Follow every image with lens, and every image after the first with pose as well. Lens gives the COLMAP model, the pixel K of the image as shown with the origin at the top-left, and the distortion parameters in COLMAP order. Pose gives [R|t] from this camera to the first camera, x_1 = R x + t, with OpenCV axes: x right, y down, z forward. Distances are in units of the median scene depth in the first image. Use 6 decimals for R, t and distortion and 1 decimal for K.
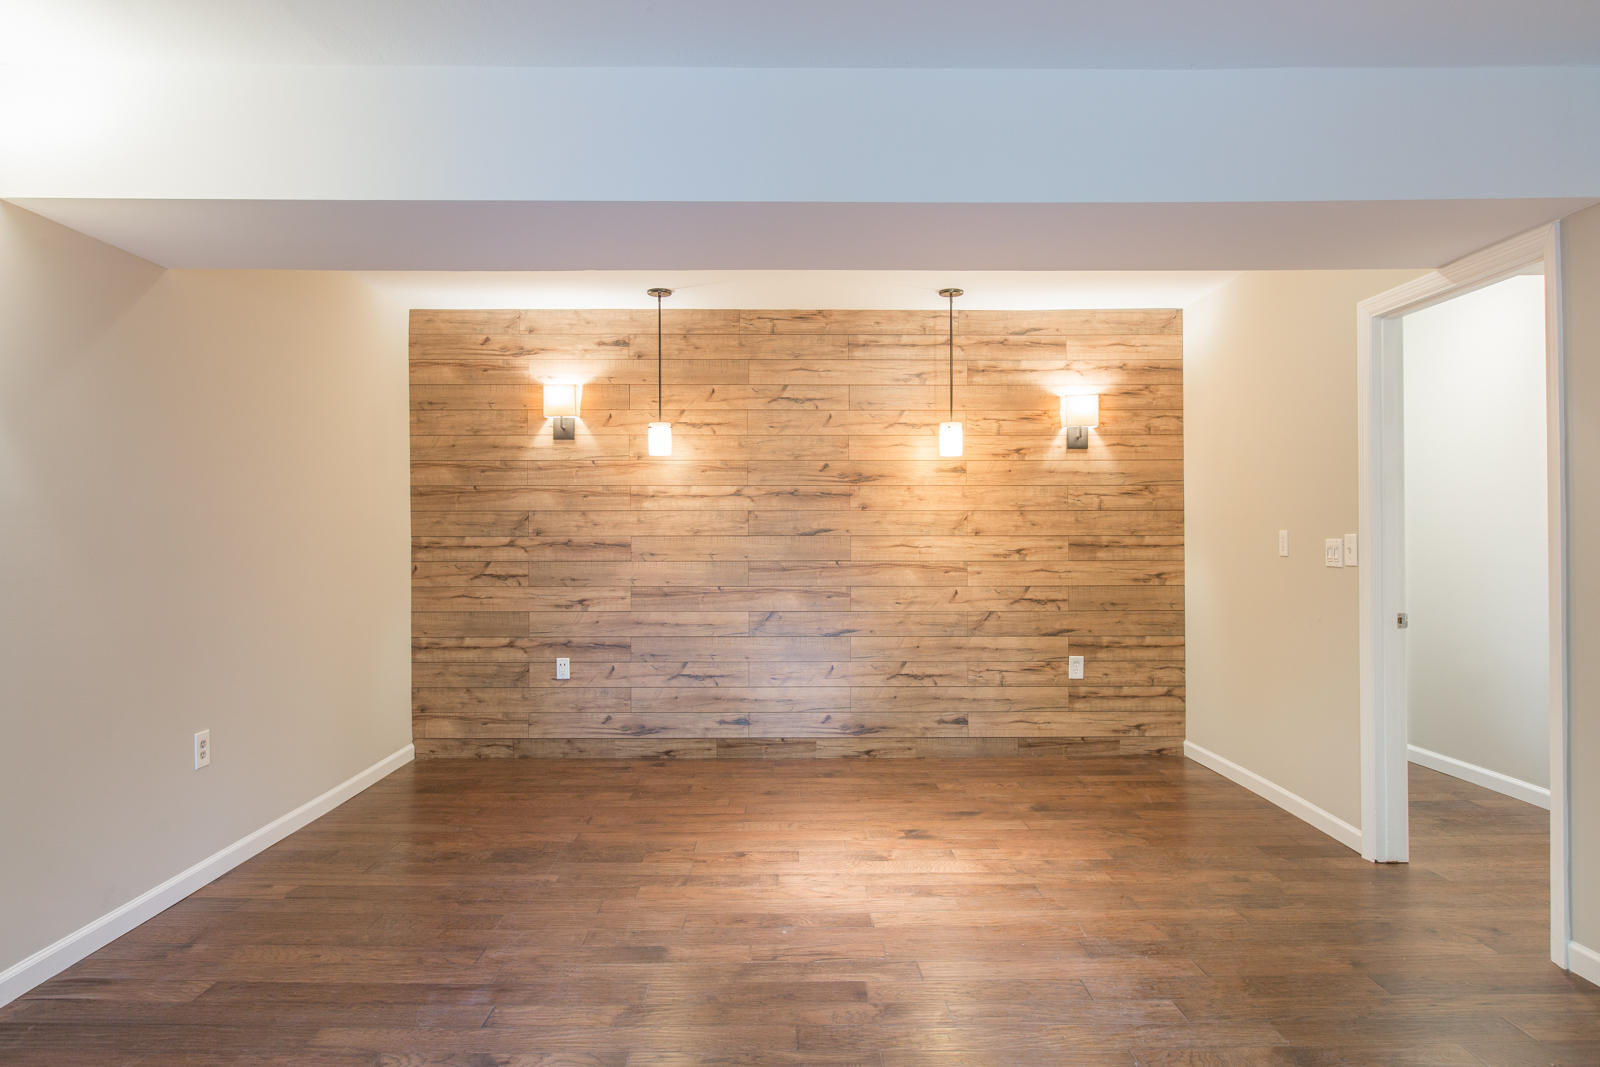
lens RADIAL K [[976.0, 0, 801.5], [0, 976.0, 536.2], [0, 0, 1]] dist [-0.007125, -0.000983]
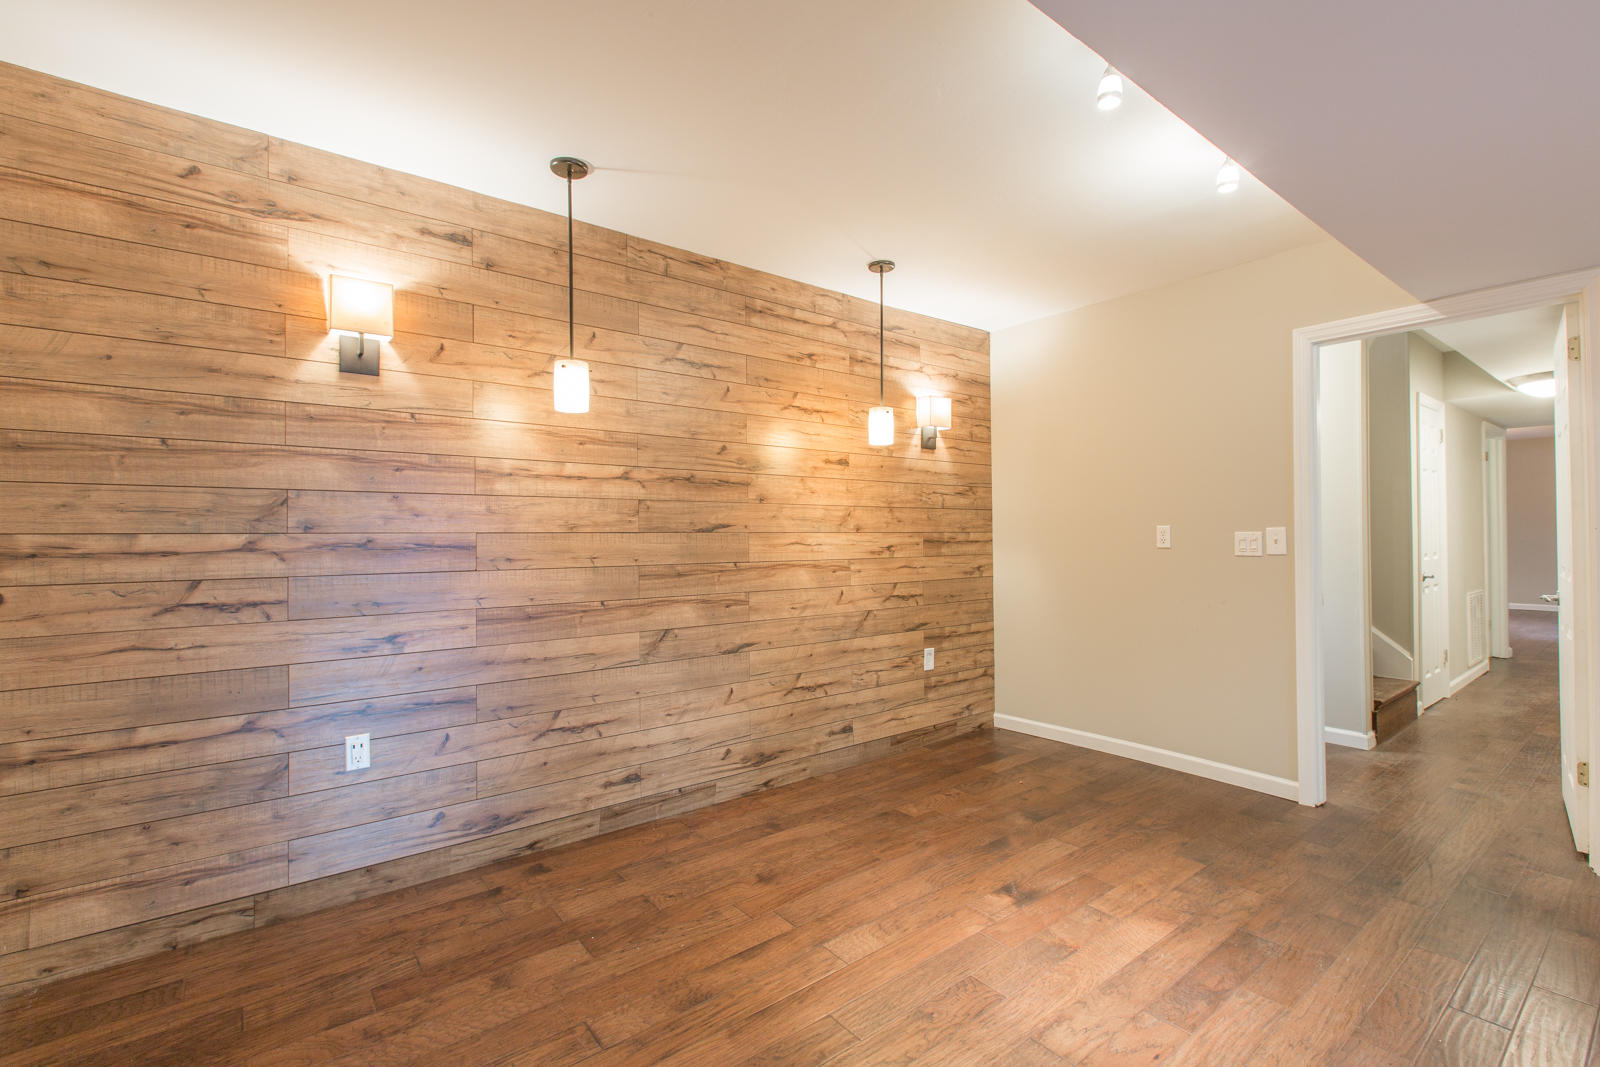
lens RADIAL K [[723.7, 0, 799.1], [0, 723.7, 534.2], [0, 0, 1]] dist [0.001440, -0.000803]
pose [[0.790703, -0.001636, 0.612197, -0.301969], [0.006933, 0.999956, -0.006281, 0.005273], [-0.612160, 0.009211, 0.790680, 0.475841]]
